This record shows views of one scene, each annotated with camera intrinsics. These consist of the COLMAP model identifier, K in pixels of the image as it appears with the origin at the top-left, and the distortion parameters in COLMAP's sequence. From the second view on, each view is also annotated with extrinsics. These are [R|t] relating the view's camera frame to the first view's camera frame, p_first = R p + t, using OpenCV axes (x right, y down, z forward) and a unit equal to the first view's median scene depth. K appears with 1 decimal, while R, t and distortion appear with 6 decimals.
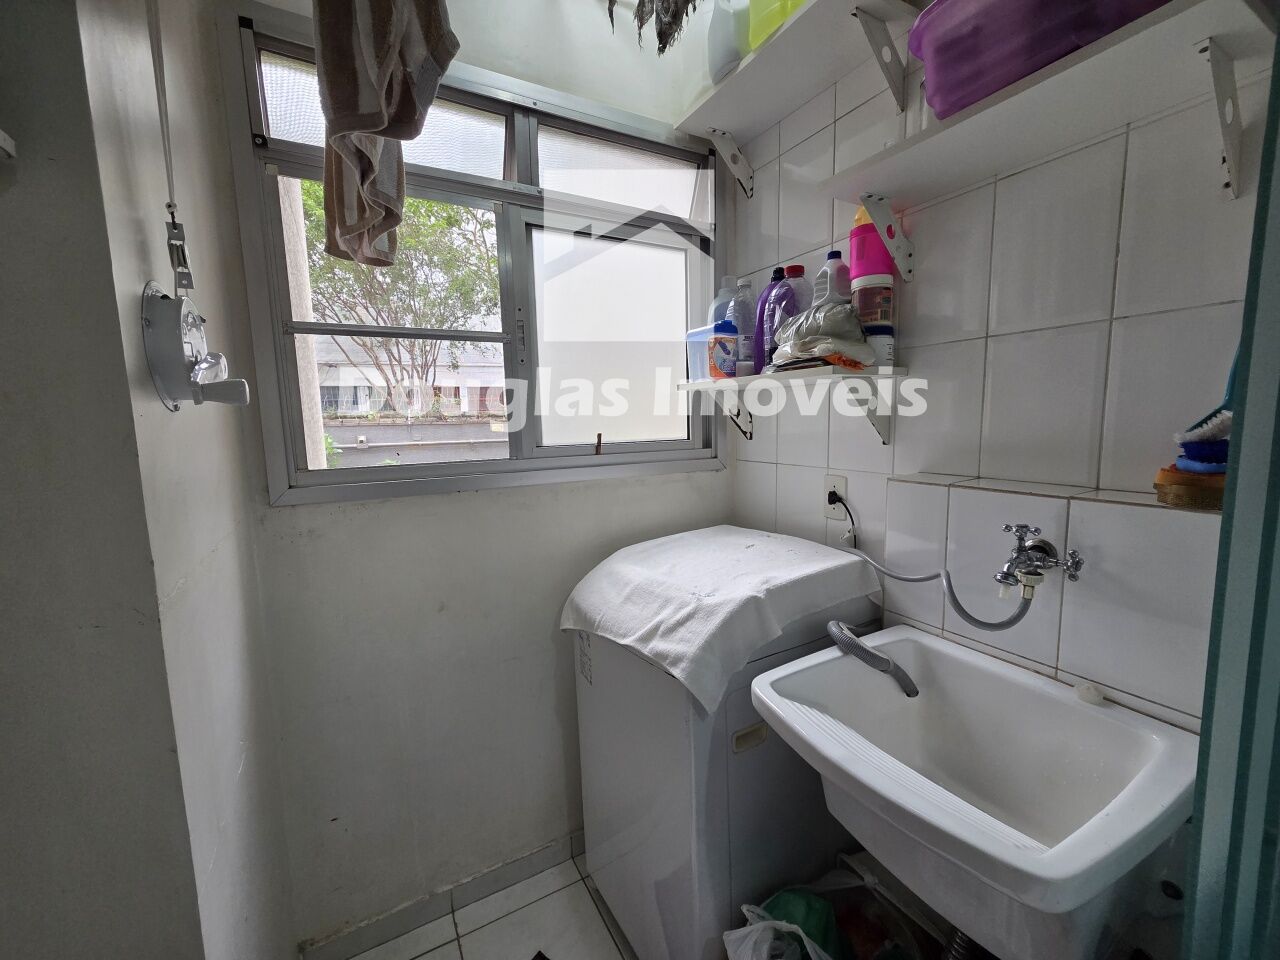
lens RADIAL K [[523.6, 0, 647.8], [0, 523.6, 482.8], [0, 0, 1]] dist [0.002580, 0.000303]
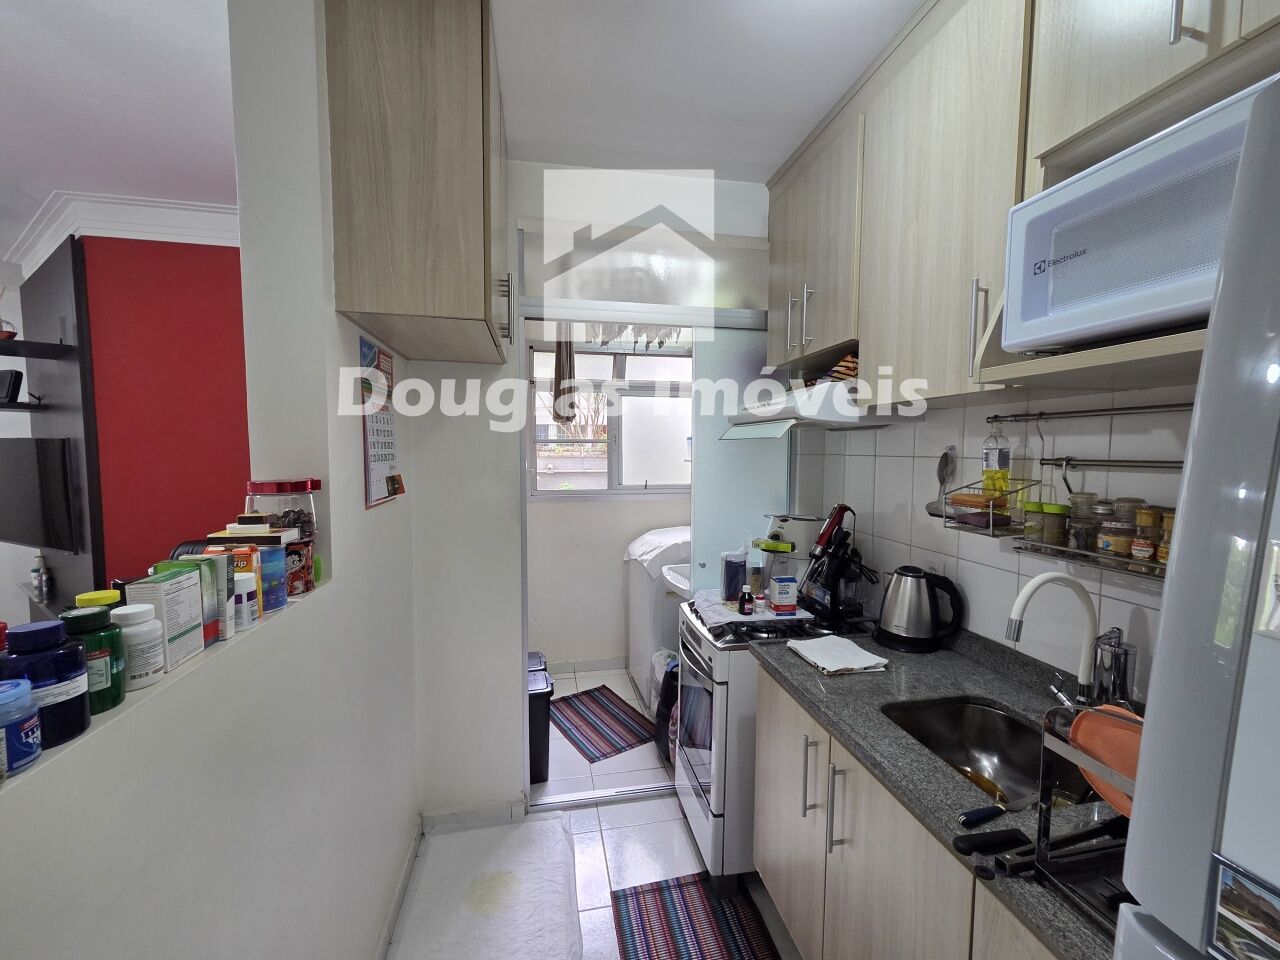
lens RADIAL K [[523.6, 0, 643.6], [0, 523.6, 484.8], [0, 0, 1]] dist [0.002580, 0.000303]
pose [[0.949277, 0.047428, -0.310844, 0.641884], [-0.062969, 0.997208, -0.040149, 0.020754], [0.308072, 0.057686, 0.949613, -1.246589]]
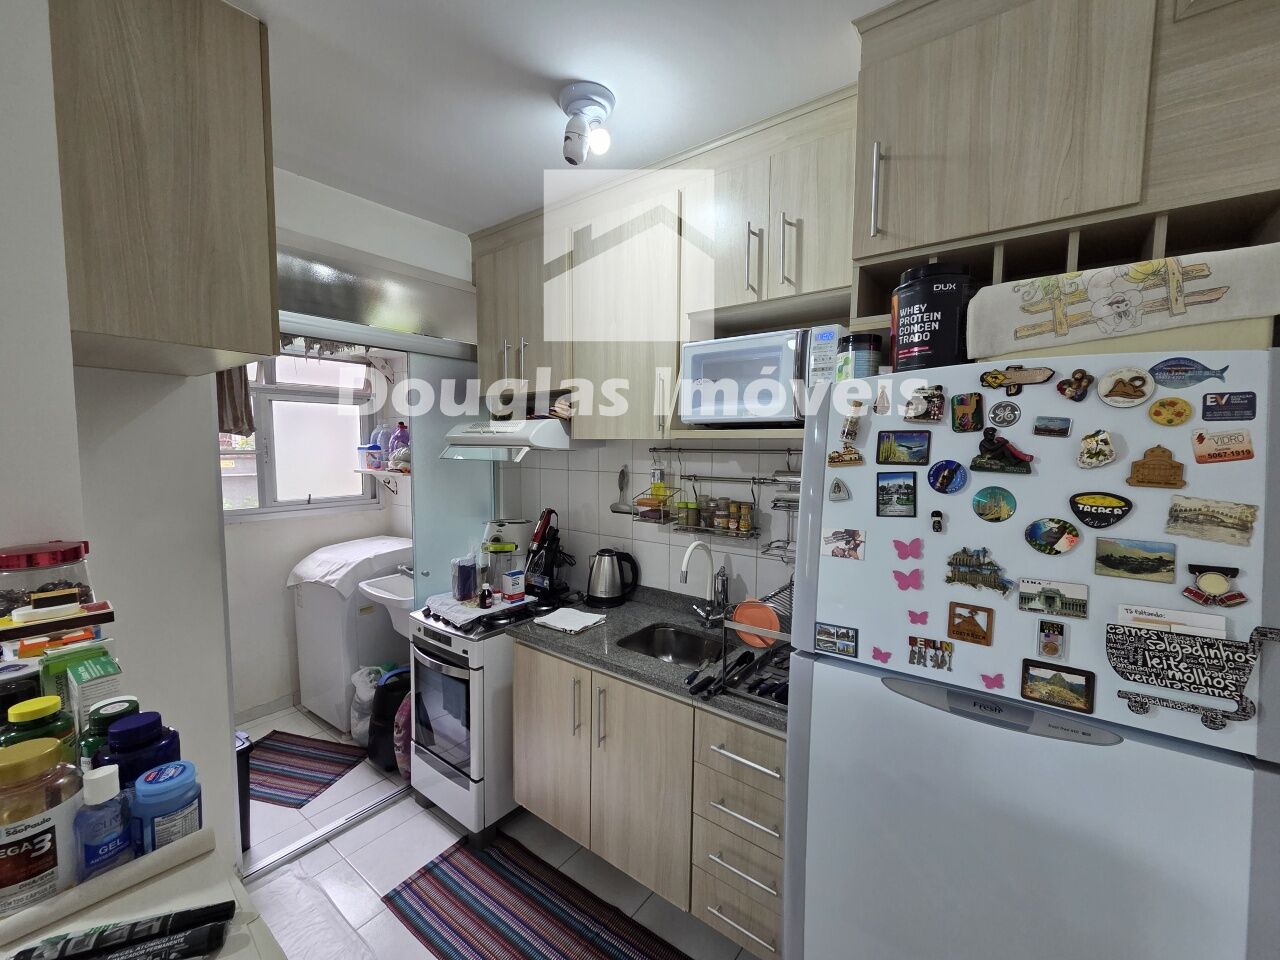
lens RADIAL K [[523.6, 0, 641.1], [0, 523.6, 484.1], [0, 0, 1]] dist [0.002580, 0.000303]
pose [[0.919538, -0.004453, 0.392976, 0.318004], [0.023266, 0.998799, -0.043123, -0.013423], [-0.392312, 0.048796, 0.918537, -1.524263]]
